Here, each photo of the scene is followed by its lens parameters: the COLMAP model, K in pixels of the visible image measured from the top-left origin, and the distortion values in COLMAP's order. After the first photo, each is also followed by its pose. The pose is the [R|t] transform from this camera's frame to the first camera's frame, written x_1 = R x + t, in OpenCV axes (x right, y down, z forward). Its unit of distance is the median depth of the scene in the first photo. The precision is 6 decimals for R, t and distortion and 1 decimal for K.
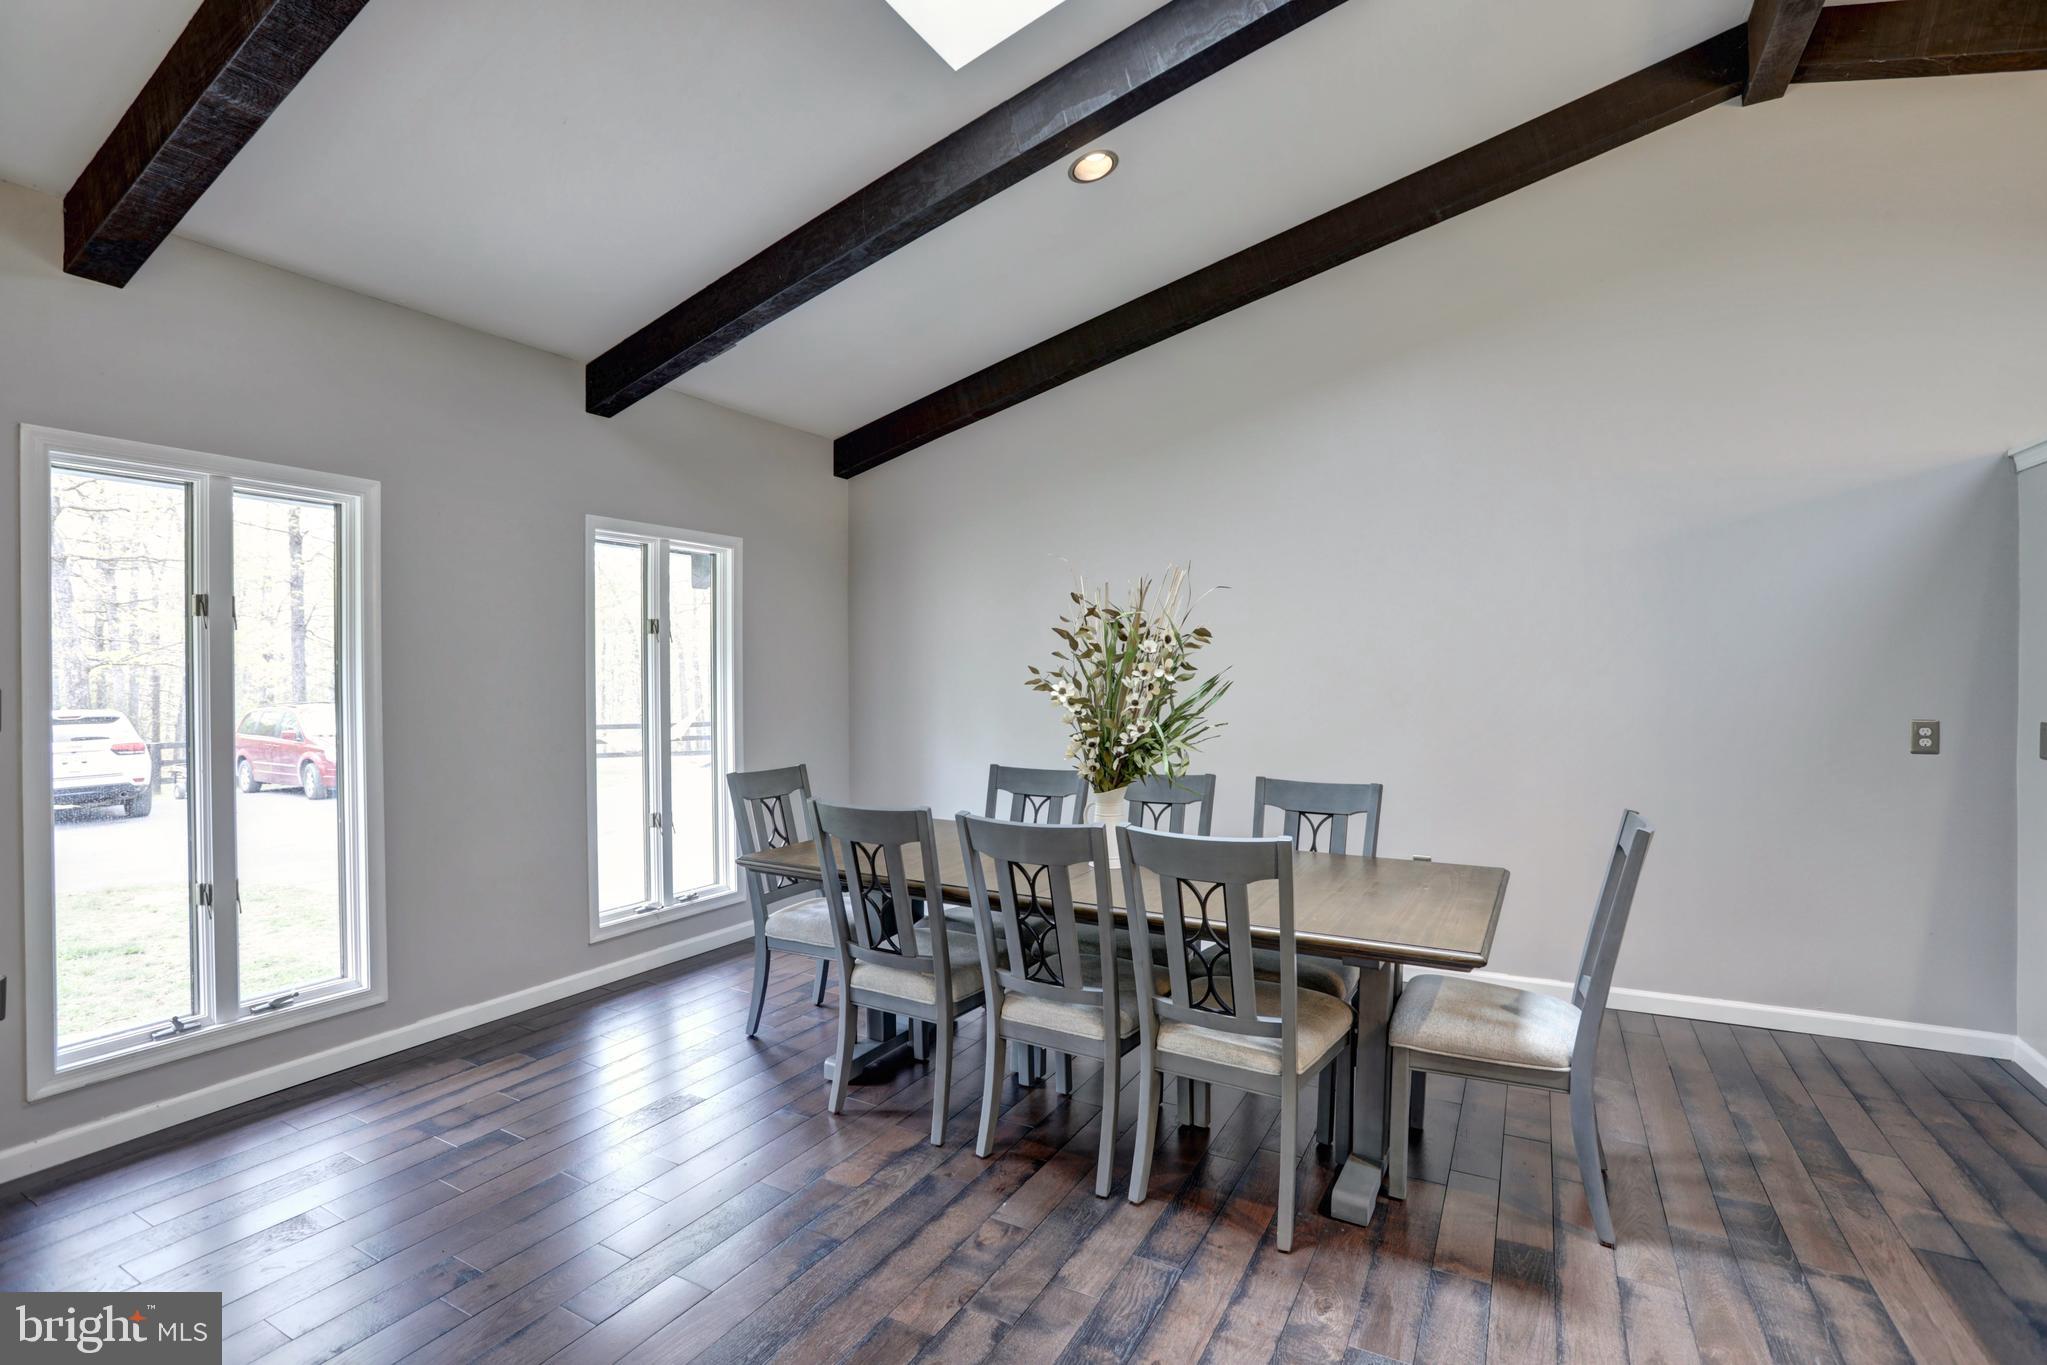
lens RADIAL K [[944.2, 0, 1025.7], [0, 944.2, 677.9], [0, 0, 1]] dist [-0.059286, 0.026922]
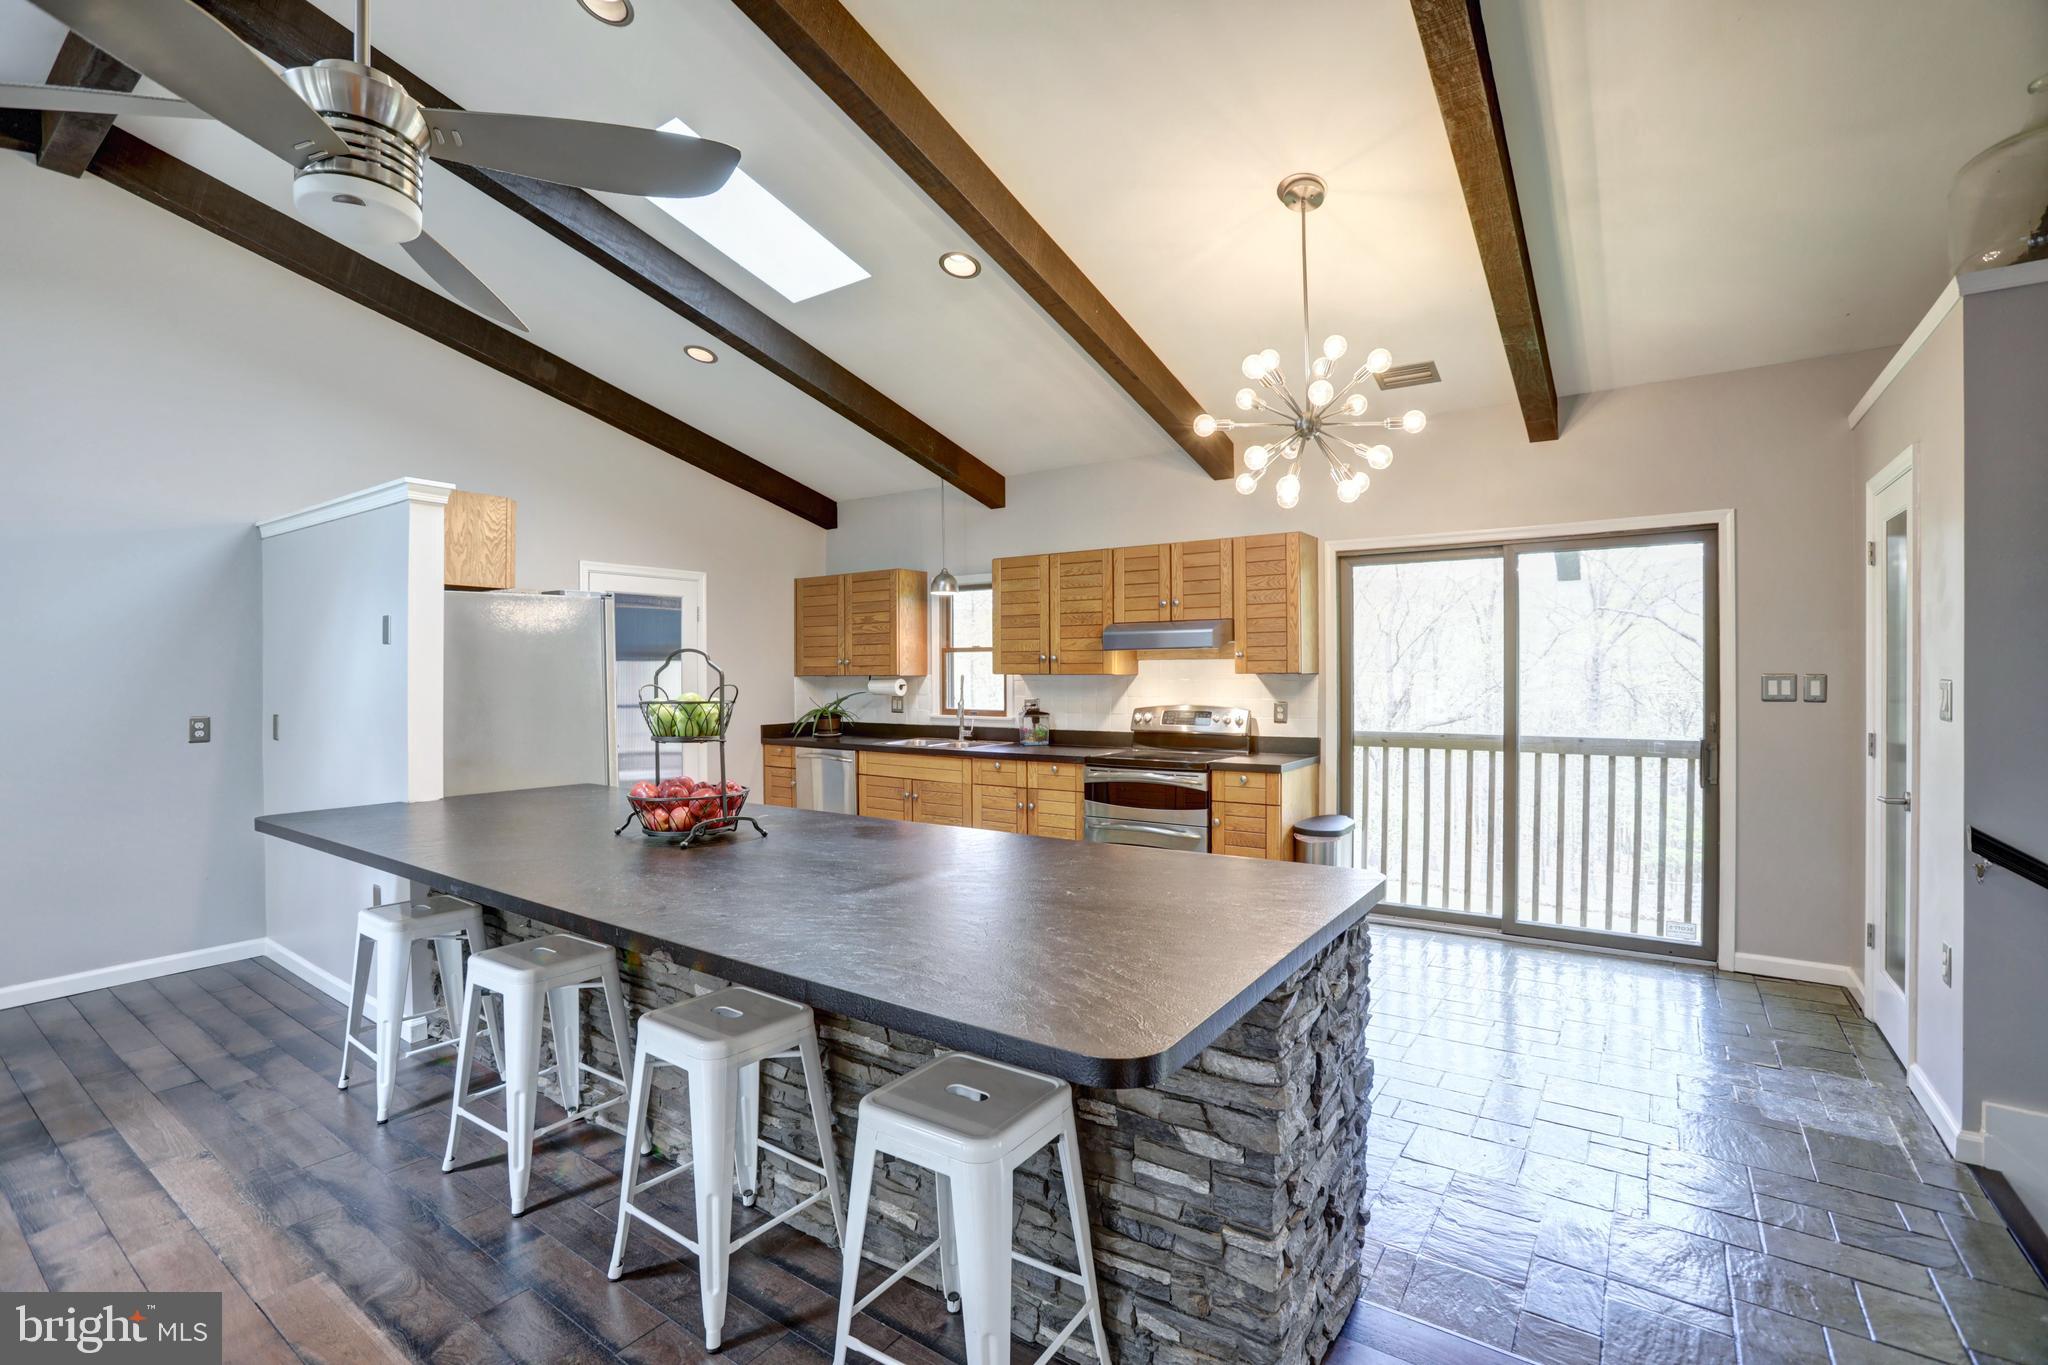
lens RADIAL K [[944.6, 0, 1026.2], [0, 944.6, 677.9], [0, 0, 1]] dist [-0.059286, 0.026922]
pose [[0.132048, -0.000186, 0.991243, -0.169463], [0.008447, 0.999964, -0.000938, 0.001447], [-0.991207, 0.008497, 0.132045, -0.361582]]
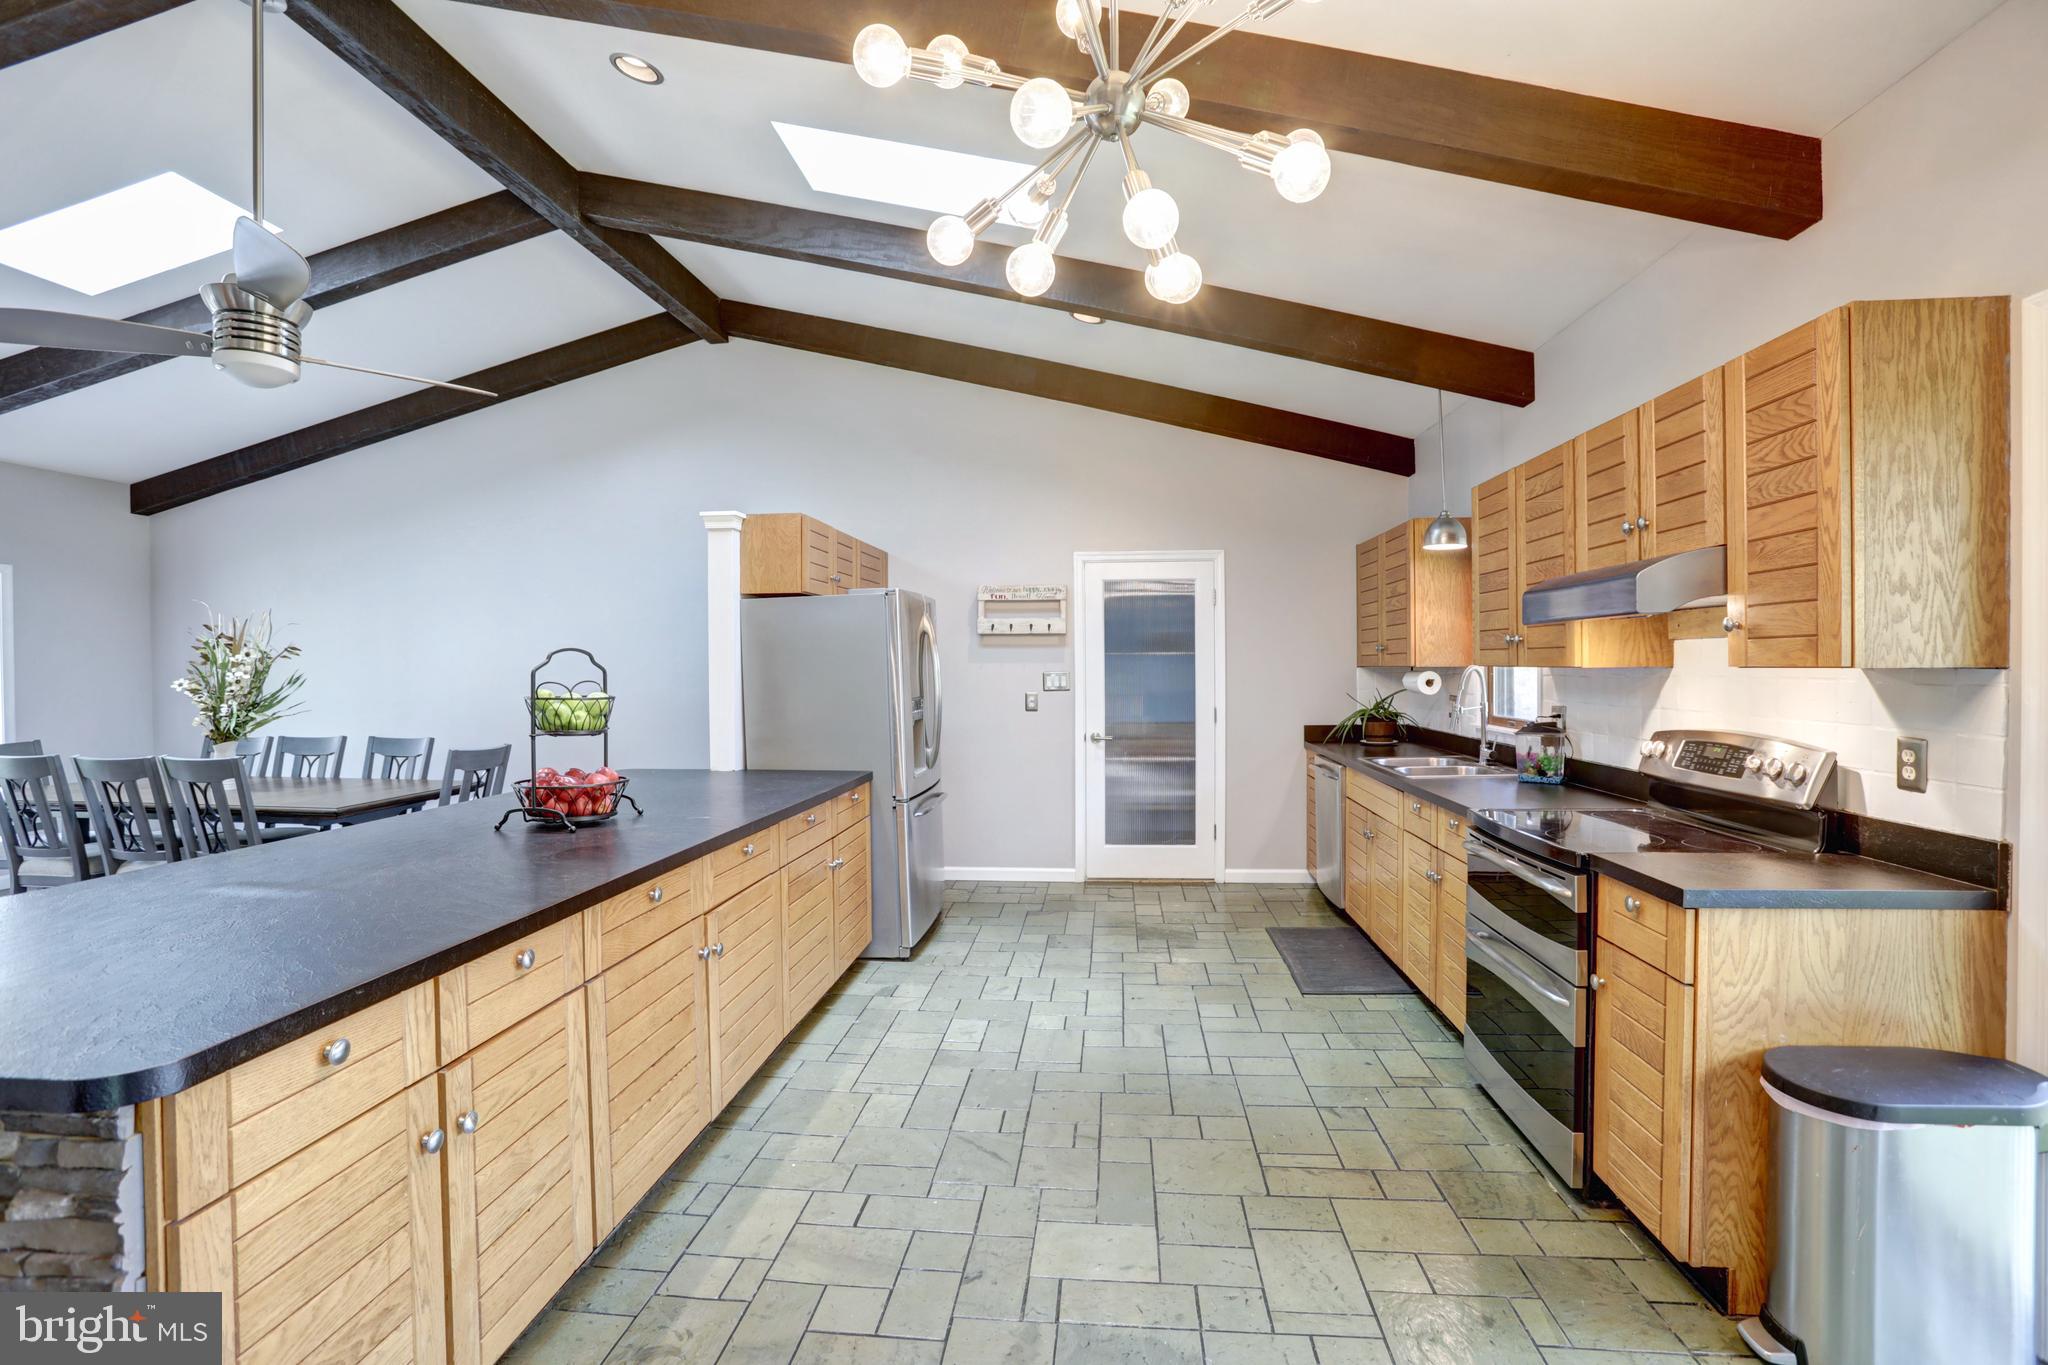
lens RADIAL K [[944.6, 0, 1026.2], [0, 944.6, 677.9], [0, 0, 1]] dist [-0.059286, 0.026922]
pose [[0.927028, -0.006288, 0.374939, 0.763479], [0.003765, 0.999965, 0.007462, -0.003908], [-0.374972, -0.005506, 0.927020, -0.986082]]
